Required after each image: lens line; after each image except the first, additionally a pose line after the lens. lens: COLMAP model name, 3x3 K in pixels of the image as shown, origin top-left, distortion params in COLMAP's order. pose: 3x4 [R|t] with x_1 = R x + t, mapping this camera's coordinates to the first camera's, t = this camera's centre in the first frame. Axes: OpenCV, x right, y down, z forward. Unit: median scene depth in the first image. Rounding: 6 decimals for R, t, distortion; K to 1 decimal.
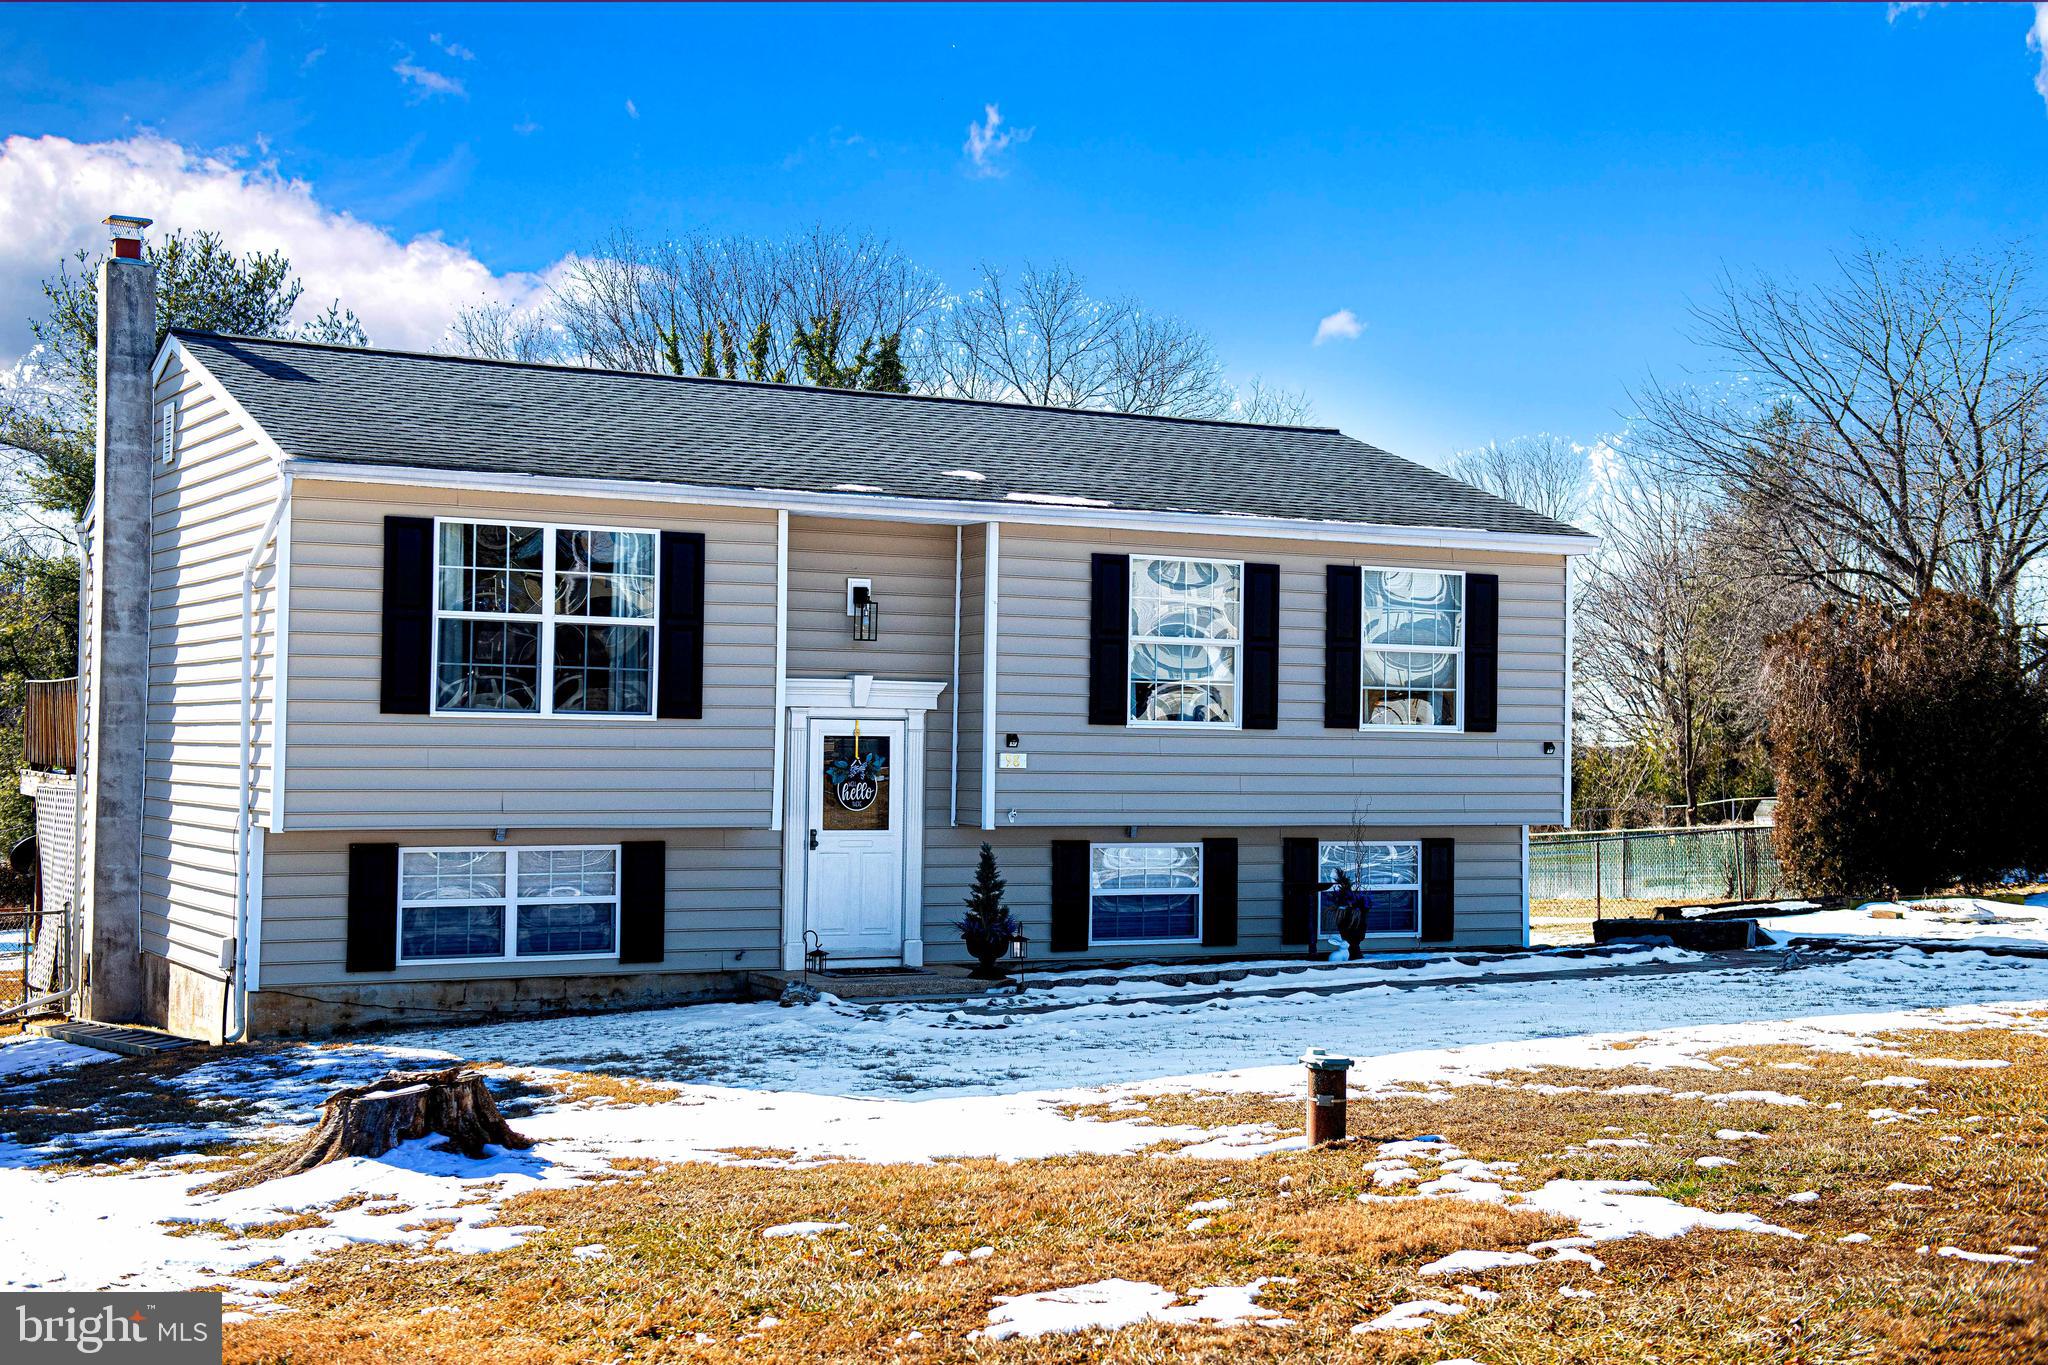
lens RADIAL K [[2829.7, 0, 1034.0], [0, 2829.7, 679.3], [0, 0, 1]] dist [0.128640, 0.000000]
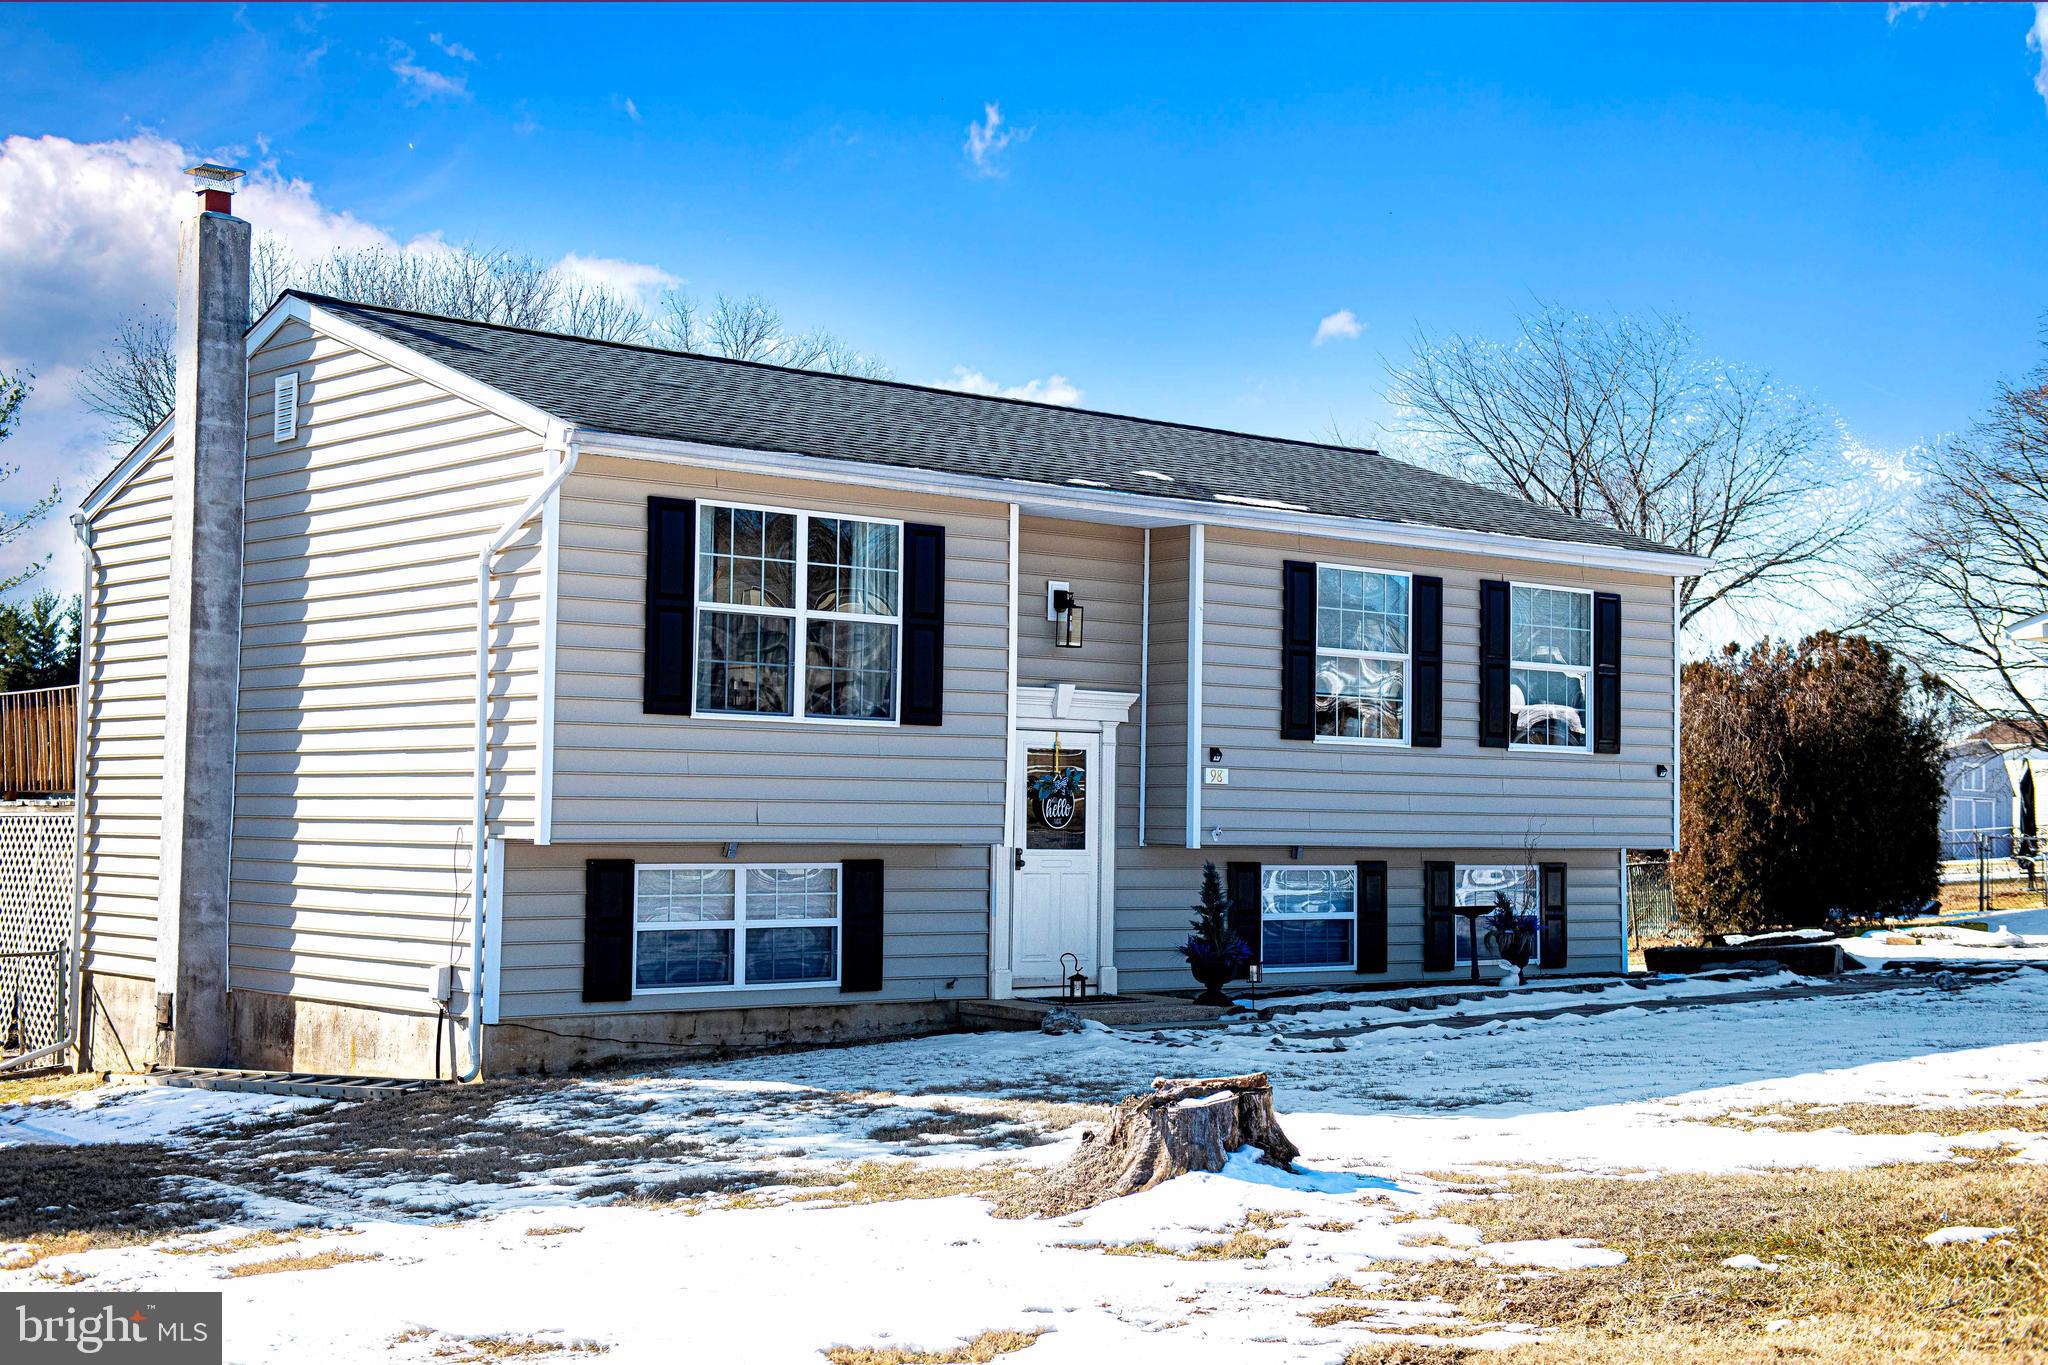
lens RADIAL K [[2829.7, 0, 1020.7], [0, 2829.7, 678.0], [0, 0, 1]] dist [0.128640, 0.000000]
pose [[0.978179, 0.010618, 0.207493, -0.266609], [-0.005151, 0.999626, -0.026868, 0.021604], [-0.207701, 0.025213, 0.977867, 0.084376]]
